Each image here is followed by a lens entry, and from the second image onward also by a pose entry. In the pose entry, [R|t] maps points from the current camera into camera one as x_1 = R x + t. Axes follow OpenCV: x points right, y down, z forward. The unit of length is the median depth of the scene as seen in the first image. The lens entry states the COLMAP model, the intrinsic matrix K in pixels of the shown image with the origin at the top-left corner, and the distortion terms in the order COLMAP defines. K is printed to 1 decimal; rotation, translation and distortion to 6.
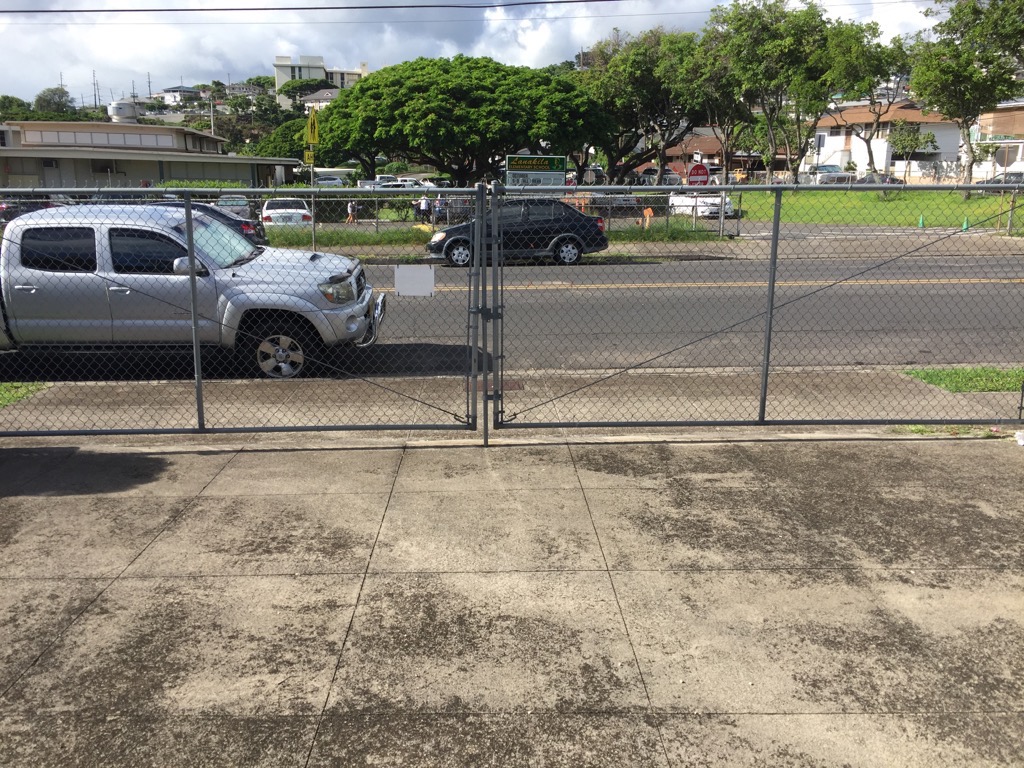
lens RADIAL K [[880.1, 0, 520.8], [0, 880.1, 383.5], [0, 0, 1]] dist [0.064963, -0.085424]
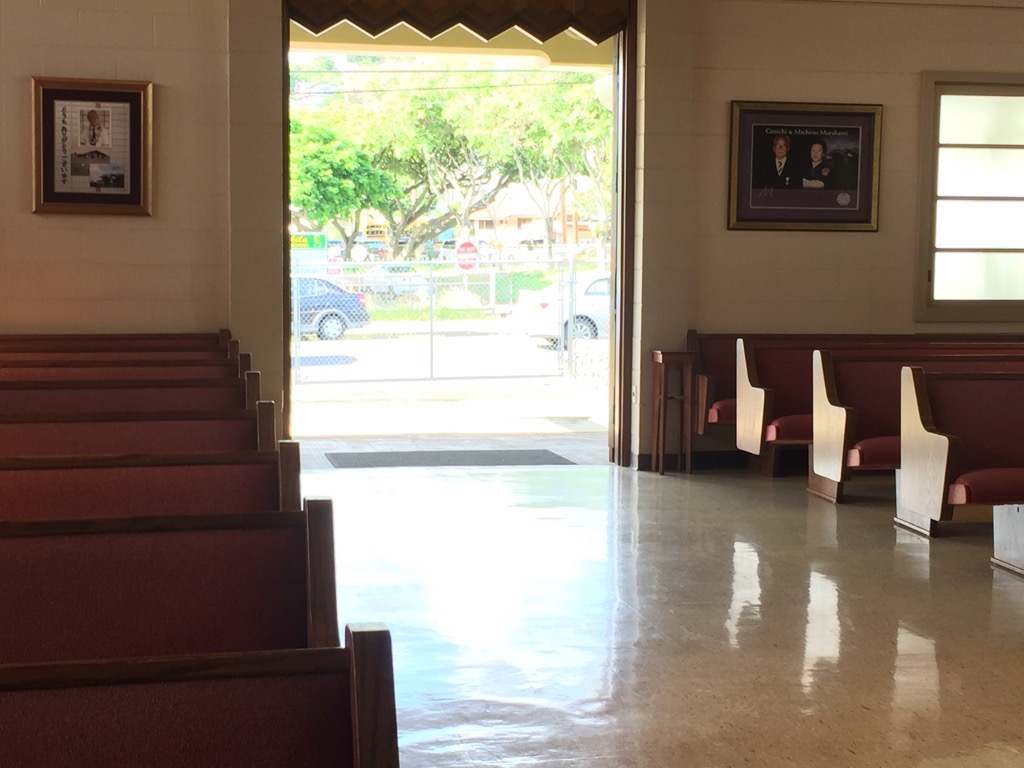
lens RADIAL K [[1657.4, 0, 520.3], [0, 1657.4, 380.0], [0, 0, 1]] dist [0.059642, 0.000000]
pose [[0.986250, -0.021263, 0.163885, -0.018644], [0.045793, 0.988017, -0.147394, 0.080143], [-0.158787, 0.152872, 0.975406, -0.352258]]
